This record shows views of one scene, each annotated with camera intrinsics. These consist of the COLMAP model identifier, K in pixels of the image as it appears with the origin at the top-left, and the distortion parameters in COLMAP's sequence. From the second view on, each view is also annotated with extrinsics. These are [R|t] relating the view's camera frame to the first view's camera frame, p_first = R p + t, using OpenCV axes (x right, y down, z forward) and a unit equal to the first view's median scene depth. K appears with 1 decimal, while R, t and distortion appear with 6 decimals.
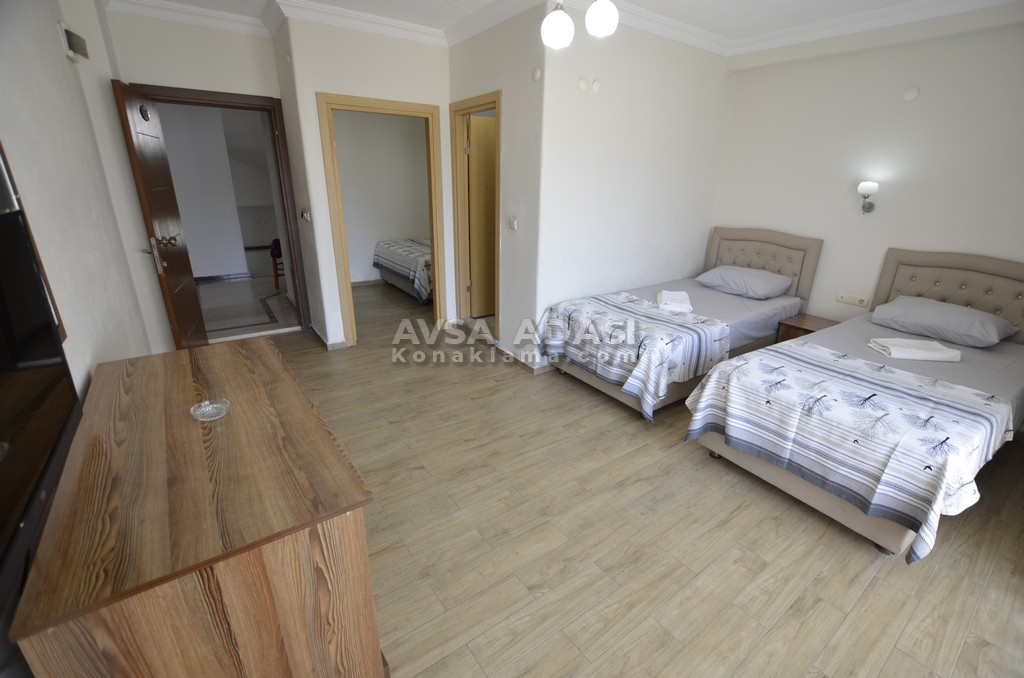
lens RADIAL K [[448.7, 0, 530.8], [0, 448.7, 336.0], [0, 0, 1]] dist [-0.026038, 0.001102]
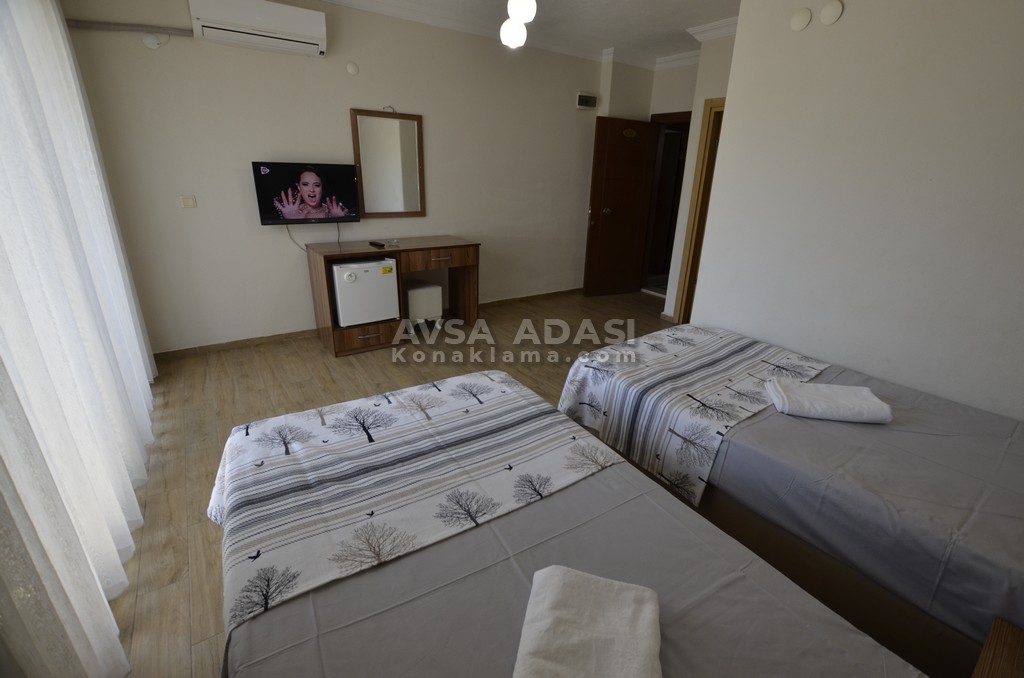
lens RADIAL K [[448.7, 0, 526.7], [0, 448.7, 339.0], [0, 0, 1]] dist [-0.026038, 0.001102]
pose [[-0.016377, 0.318437, -0.947803, 1.192940], [-0.366836, 0.879913, 0.301966, -0.254282], [0.930141, 0.352634, 0.102403, 0.957765]]
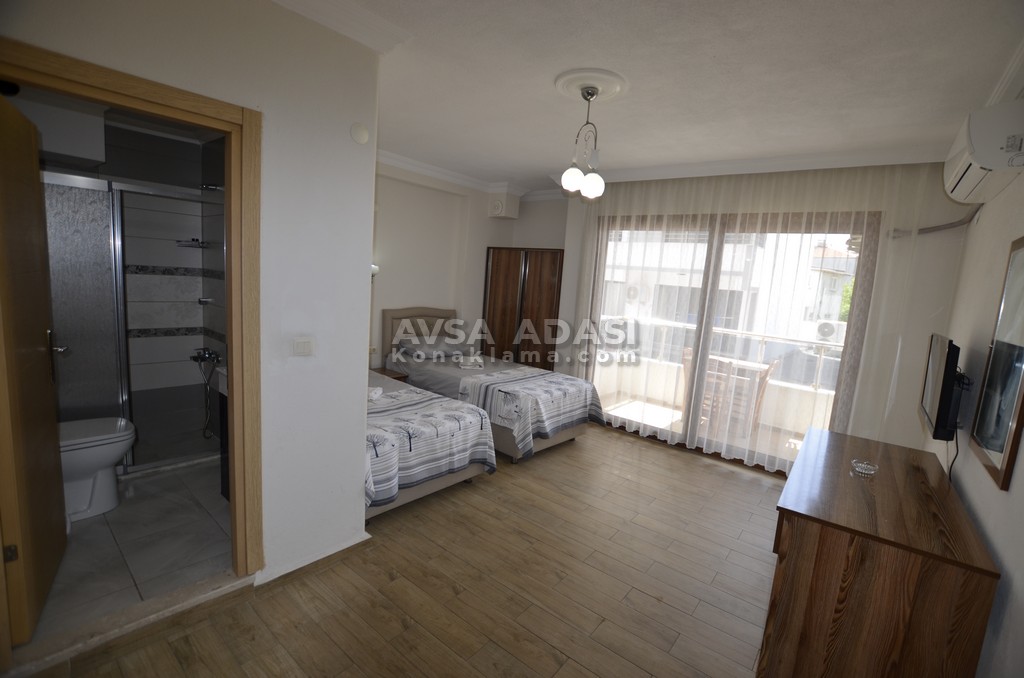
lens RADIAL K [[448.7, 0, 520.1], [0, 448.7, 343.0], [0, 0, 1]] dist [-0.026038, 0.001102]
pose [[-0.247196, -0.183288, 0.951472, -0.993501], [0.242750, 0.938918, 0.243937, -0.490607], [-0.938065, 0.291270, -0.187604, 1.264918]]
